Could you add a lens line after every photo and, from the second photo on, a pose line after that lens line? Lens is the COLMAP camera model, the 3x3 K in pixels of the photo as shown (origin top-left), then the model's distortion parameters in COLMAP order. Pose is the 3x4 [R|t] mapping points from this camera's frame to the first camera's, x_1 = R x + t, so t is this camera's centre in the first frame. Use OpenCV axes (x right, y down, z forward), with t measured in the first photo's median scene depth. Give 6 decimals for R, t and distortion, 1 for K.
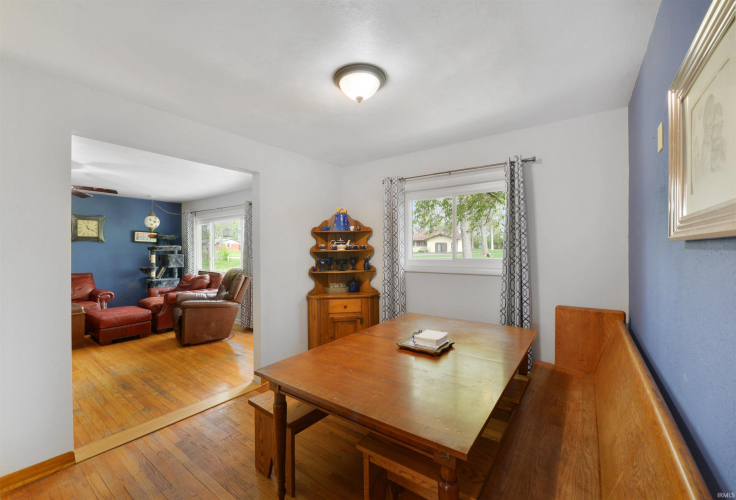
lens RADIAL K [[297.0, 0, 368.0], [0, 297.0, 249.2], [0, 0, 1]] dist [-0.013957, -0.000072]
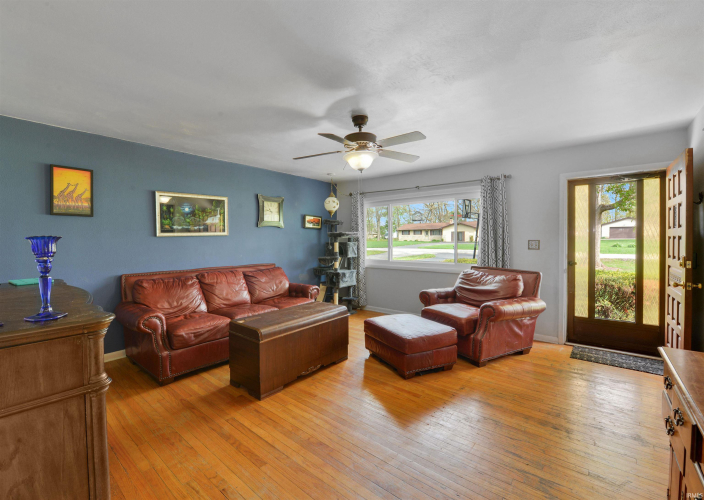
lens RADIAL K [[299.5, 0, 347.3], [0, 299.5, 246.0], [0, 0, 1]] dist [0.002712, 0.000114]
pose [[0.998429, -0.001563, -0.056007, -0.633992], [0.002921, 0.999703, 0.024176, 0.007960], [0.055953, -0.024301, 0.998138, 0.130260]]
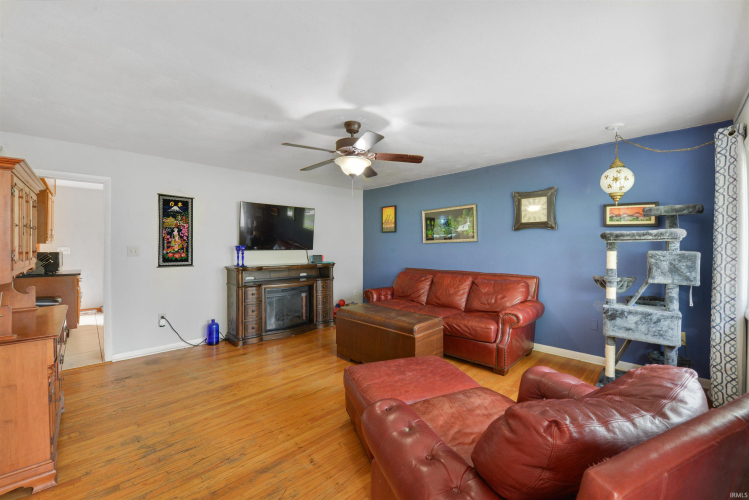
lens RADIAL K [[307.2, 0, 368.1], [0, 307.2, 245.7], [0, 0, 1]] dist [0.000243, 0.000050]
pose [[-0.162841, -0.002420, -0.986649, -0.186785], [-0.000478, 0.999997, -0.002374, 0.011073], [0.986652, 0.000085, -0.162842, 0.686657]]
